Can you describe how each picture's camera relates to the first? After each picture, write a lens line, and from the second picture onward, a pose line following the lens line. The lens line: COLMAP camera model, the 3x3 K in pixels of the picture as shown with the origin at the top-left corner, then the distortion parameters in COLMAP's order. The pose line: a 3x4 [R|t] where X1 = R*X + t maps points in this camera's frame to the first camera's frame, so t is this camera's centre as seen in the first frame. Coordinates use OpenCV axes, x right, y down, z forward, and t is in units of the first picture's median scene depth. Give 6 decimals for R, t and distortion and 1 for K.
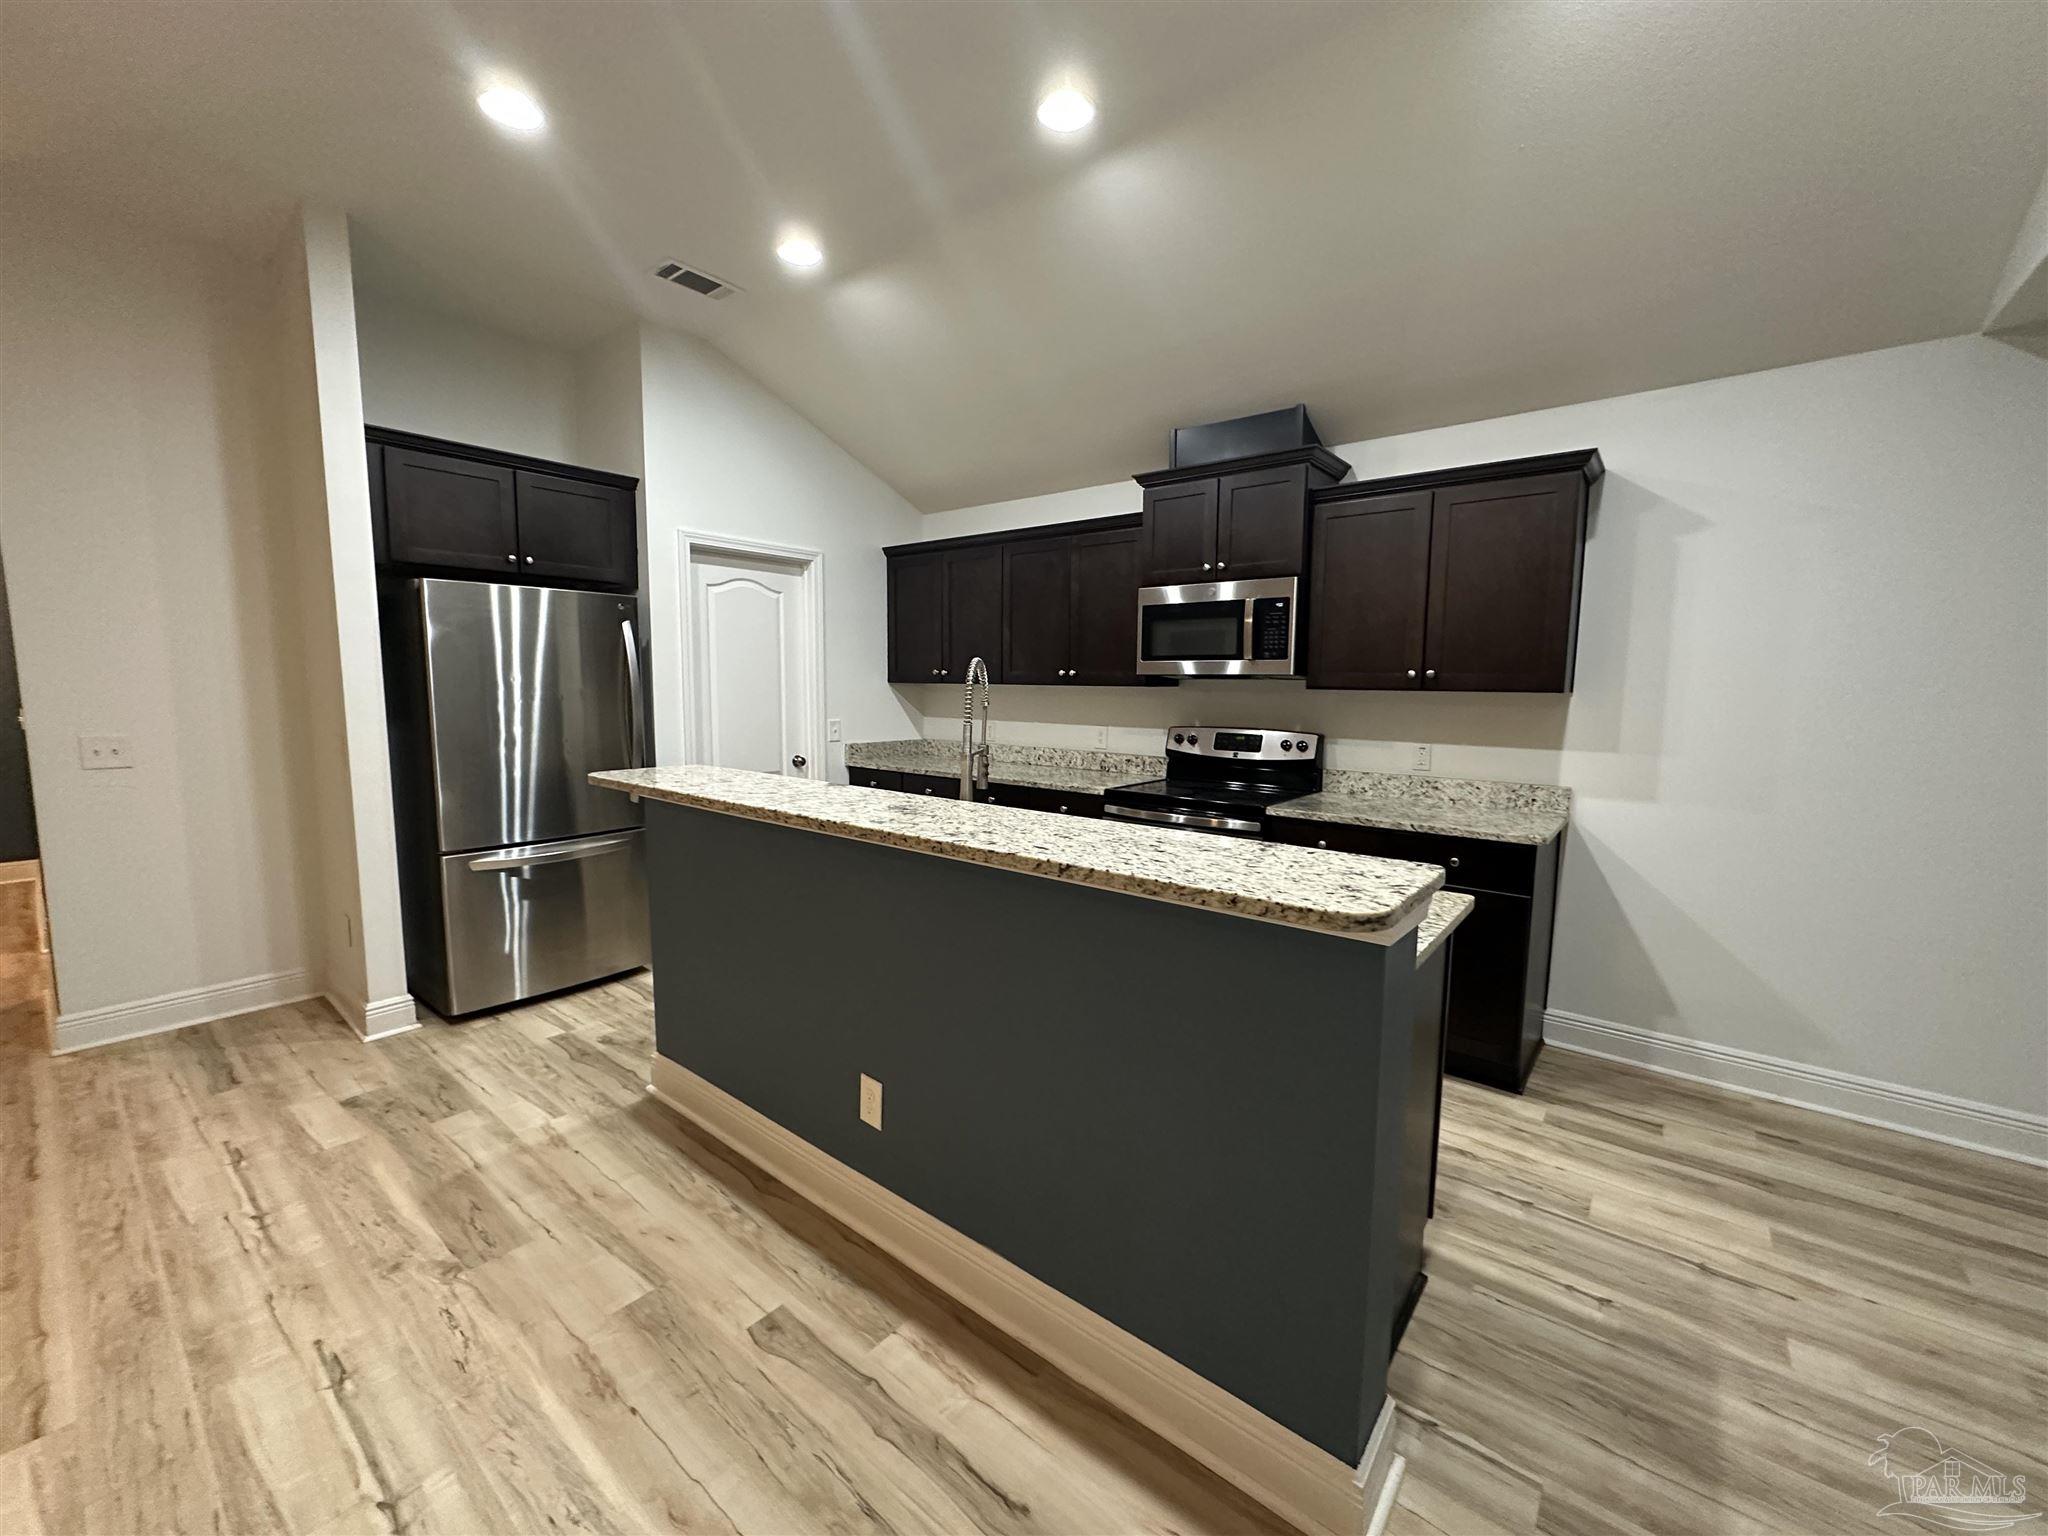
lens RADIAL K [[820.7, 0, 1032.2], [0, 820.7, 769.0], [0, 0, 1]] dist [-0.000603, 0.000515]
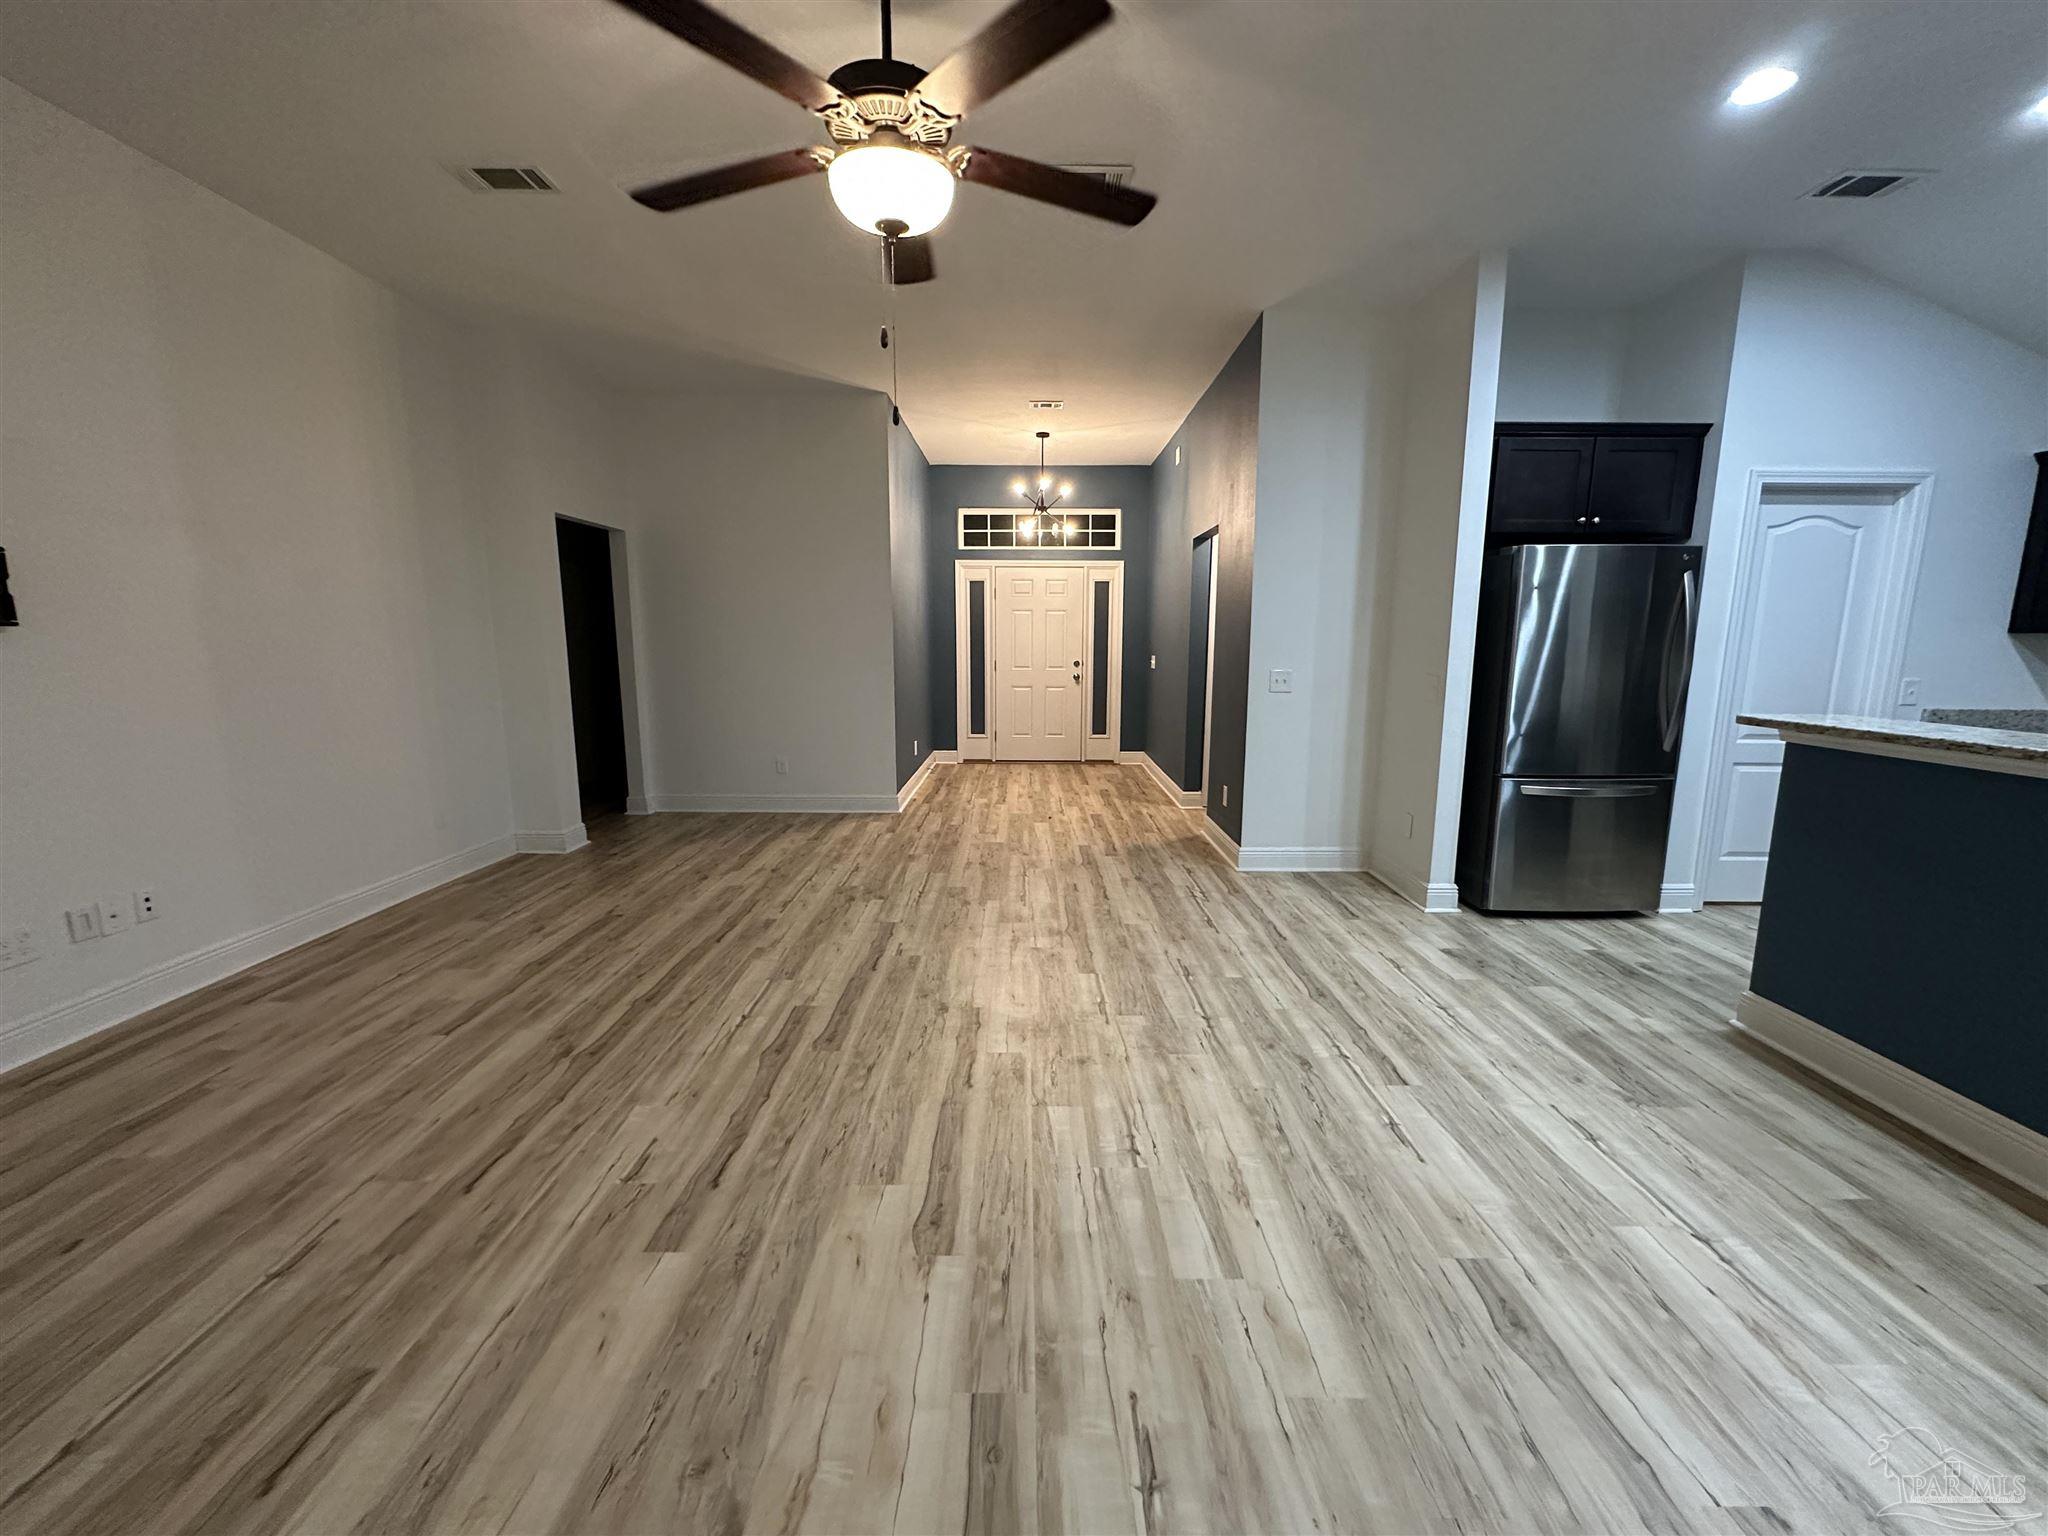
lens RADIAL K [[820.7, 0, 1018.7], [0, 820.7, 765.4], [0, 0, 1]] dist [-0.000603, 0.000515]
pose [[0.626253, 0.113289, -0.771345, -0.249713], [-0.082173, 0.993466, 0.079196, 0.054781], [0.775277, 0.013787, 0.631471, -0.329081]]
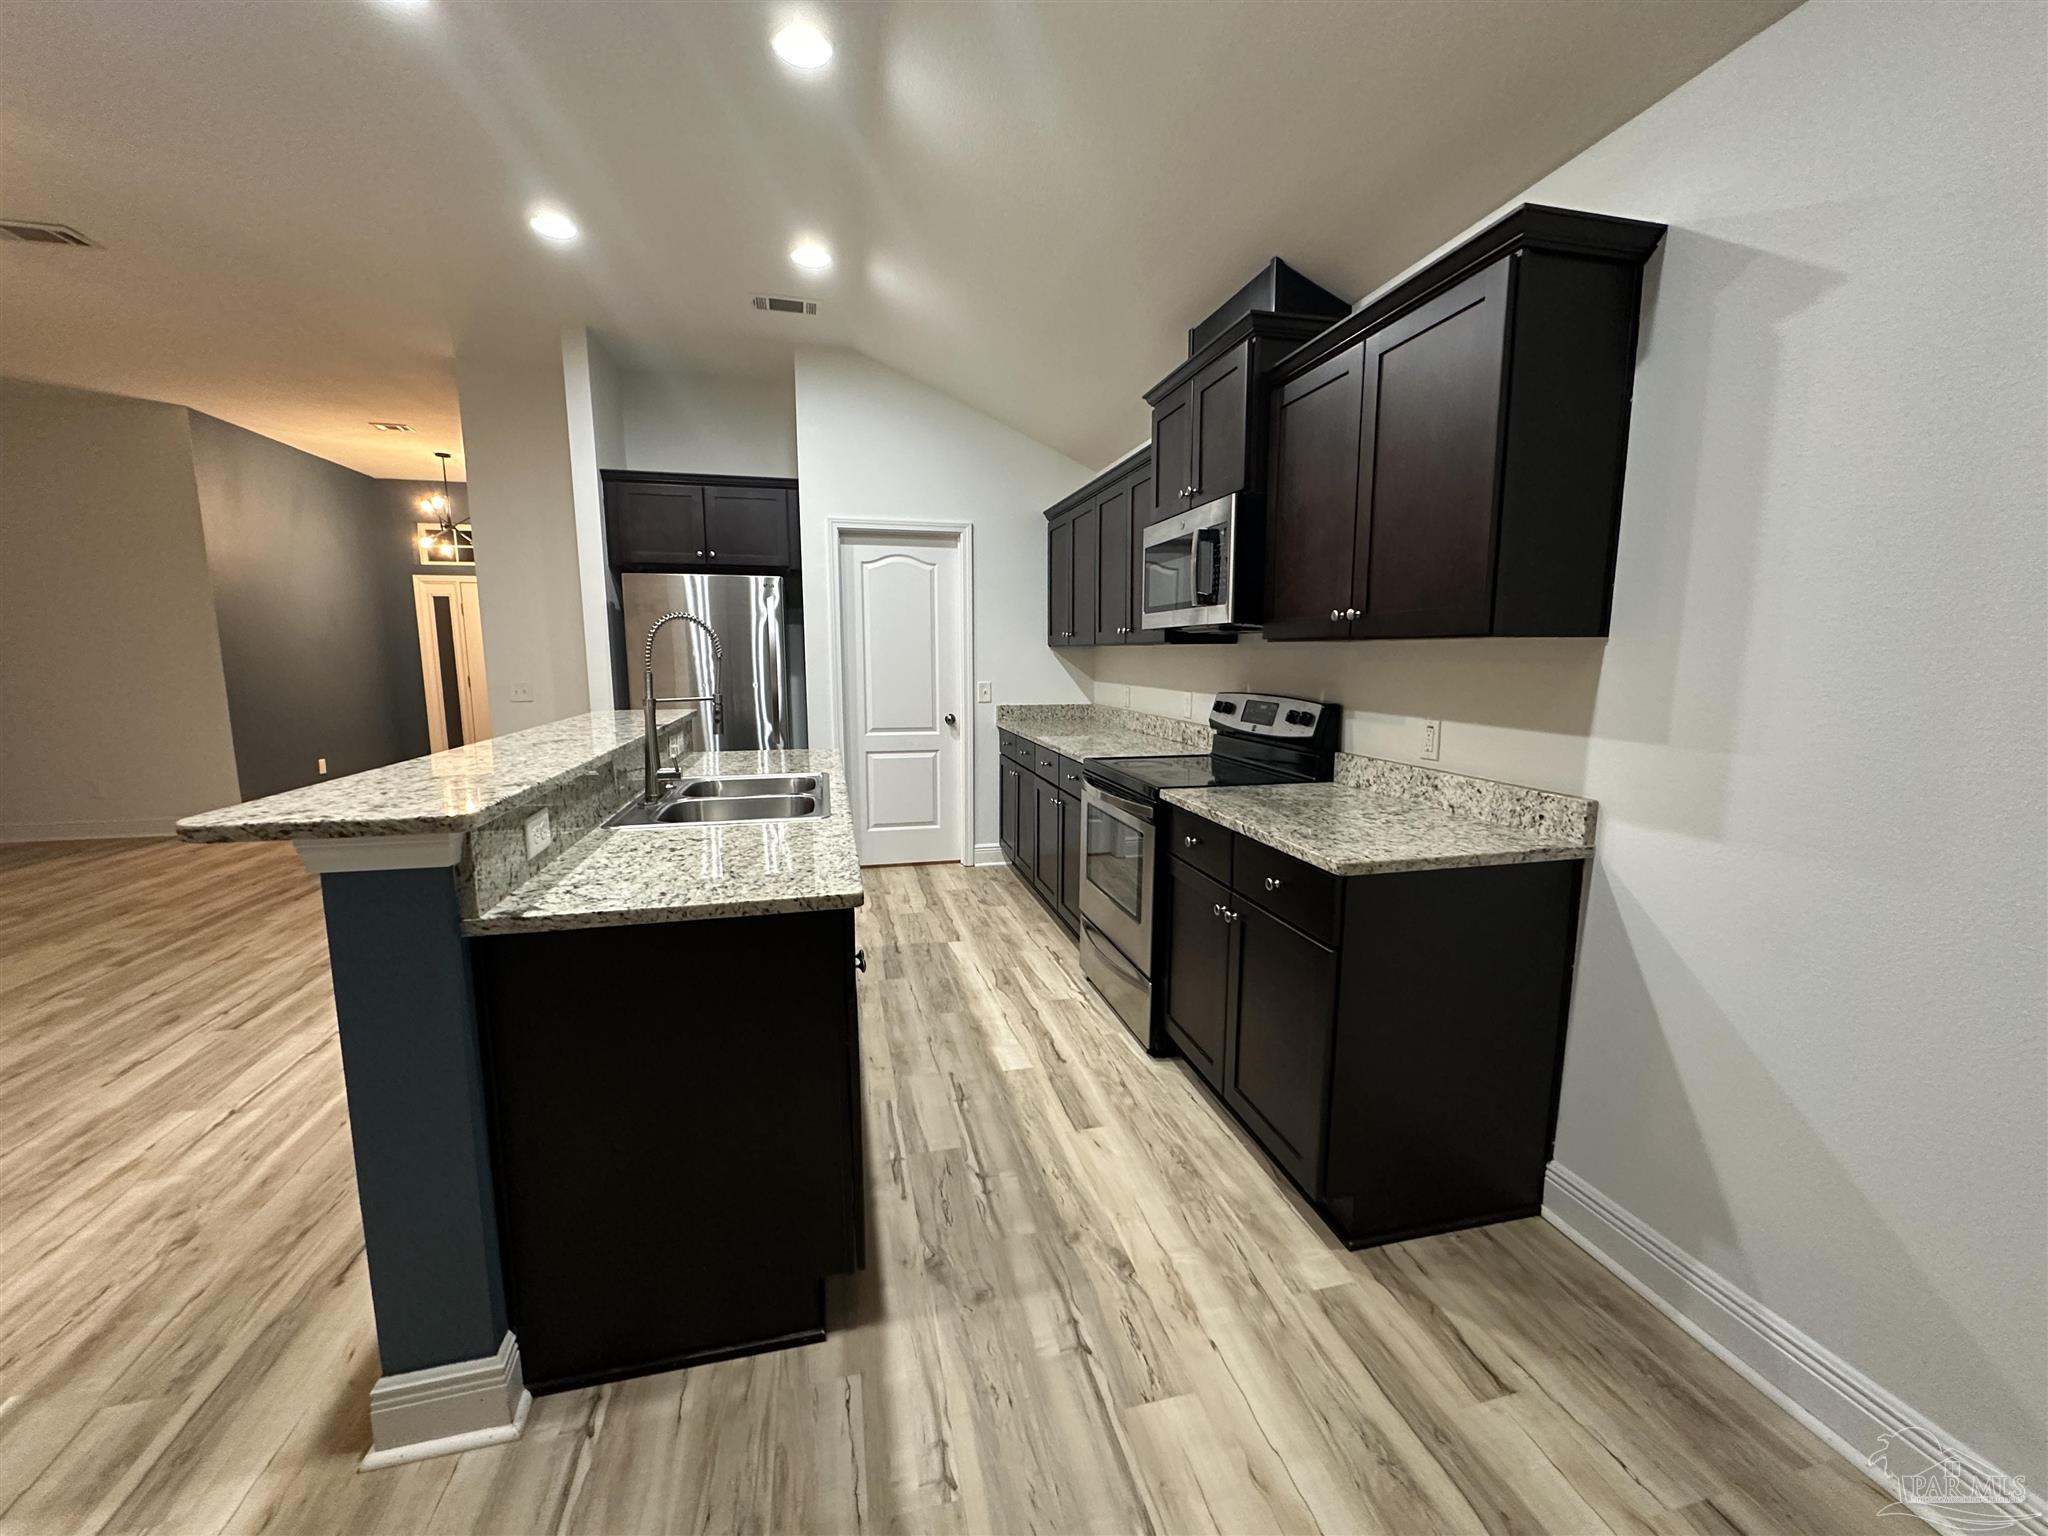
lens RADIAL K [[820.7, 0, 1020.2], [0, 820.7, 769.3], [0, 0, 1]] dist [-0.000603, 0.000515]
pose [[0.789989, 0.076962, -0.608271, 0.707897], [-0.058393, 0.997025, 0.050312, -0.005518], [0.610334, -0.004227, 0.792133, 0.297813]]
